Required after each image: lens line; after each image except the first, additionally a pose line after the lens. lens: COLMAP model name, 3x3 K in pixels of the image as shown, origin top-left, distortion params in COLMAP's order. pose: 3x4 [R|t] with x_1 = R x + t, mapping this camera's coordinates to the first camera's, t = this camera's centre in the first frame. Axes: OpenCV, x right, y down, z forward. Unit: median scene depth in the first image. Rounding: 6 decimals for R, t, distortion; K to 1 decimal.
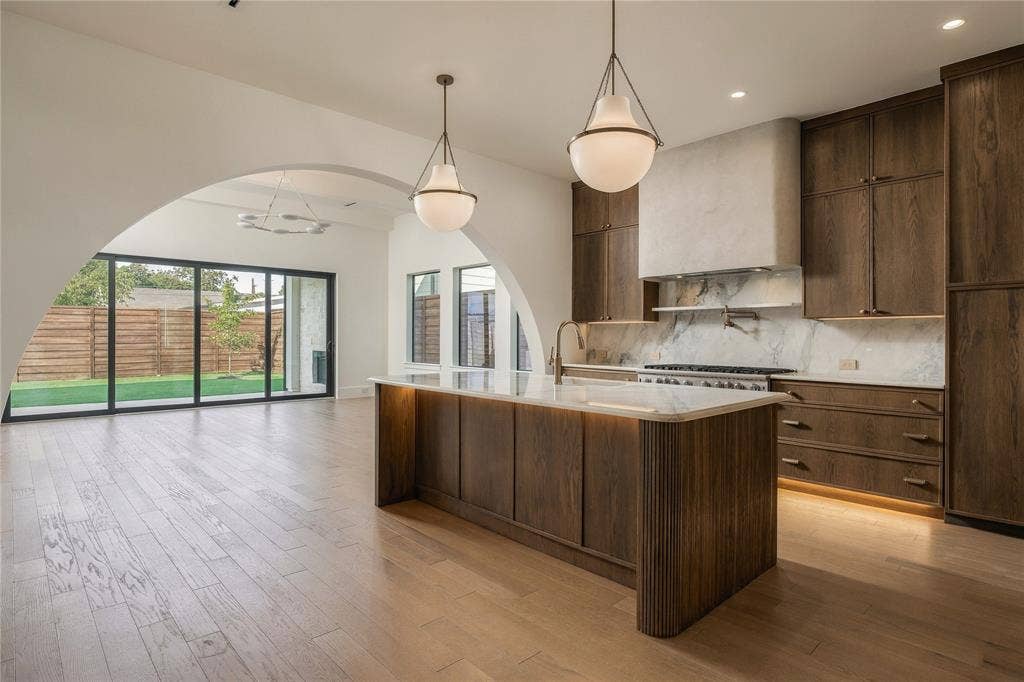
lens RADIAL K [[532.7, 0, 512.0], [0, 532.7, 341.0], [0, 0, 1]] dist [-0.000558, -0.000139]
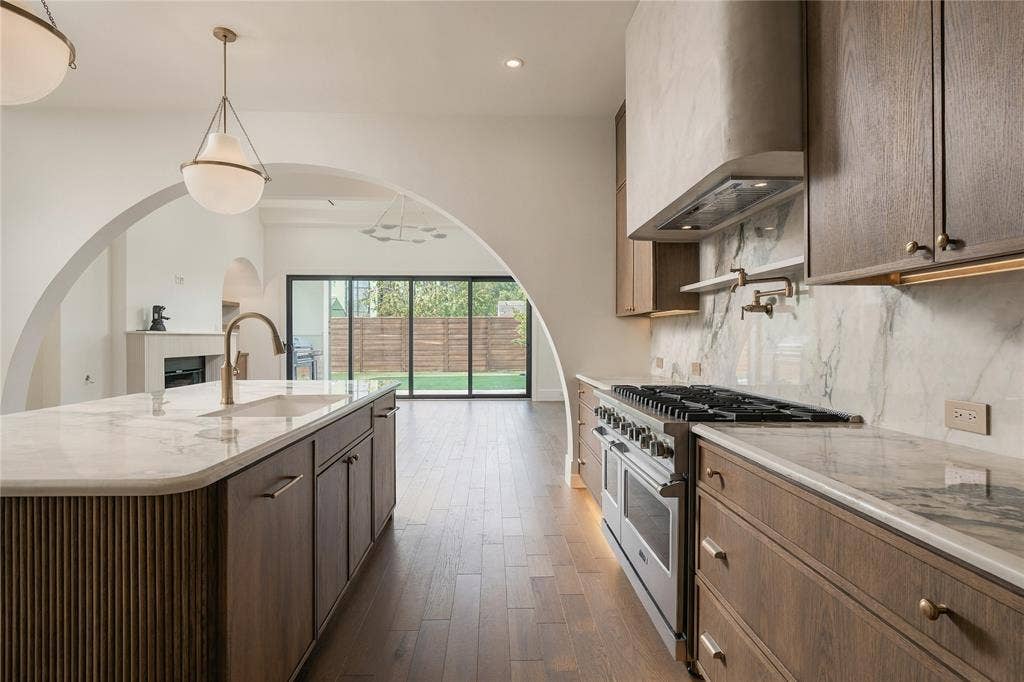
lens RADIAL K [[506.4, 0, 512.0], [0, 506.4, 341.0], [0, 0, 1]] dist [0.001452, 0.000072]
pose [[0.751576, -0.001465, -0.659645, 0.275402], [-0.002103, 0.999987, -0.004618, 0.000620], [0.659643, 0.004858, 0.751563, 0.255417]]
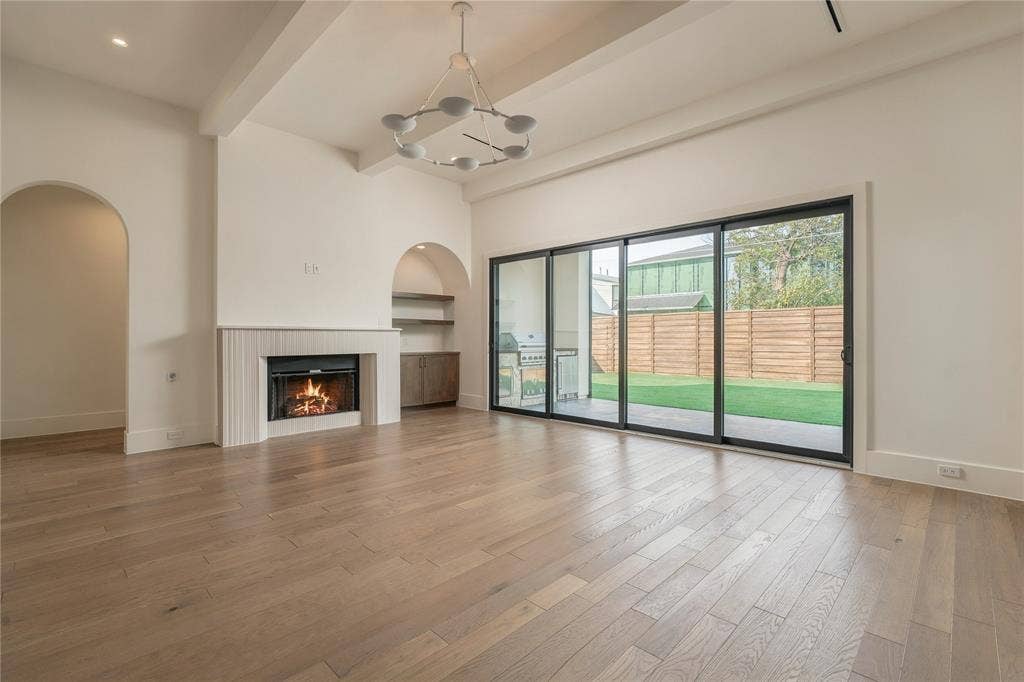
lens RADIAL K [[458.7, 0, 512.0], [0, 458.7, 341.0], [0, 0, 1]] dist [0.000369, 0.000022]
pose [[0.040208, 0.002889, -0.999187, 0.040120], [-0.008938, 0.999957, 0.002532, -0.000405], [0.999151, 0.008829, 0.040232, 0.694609]]
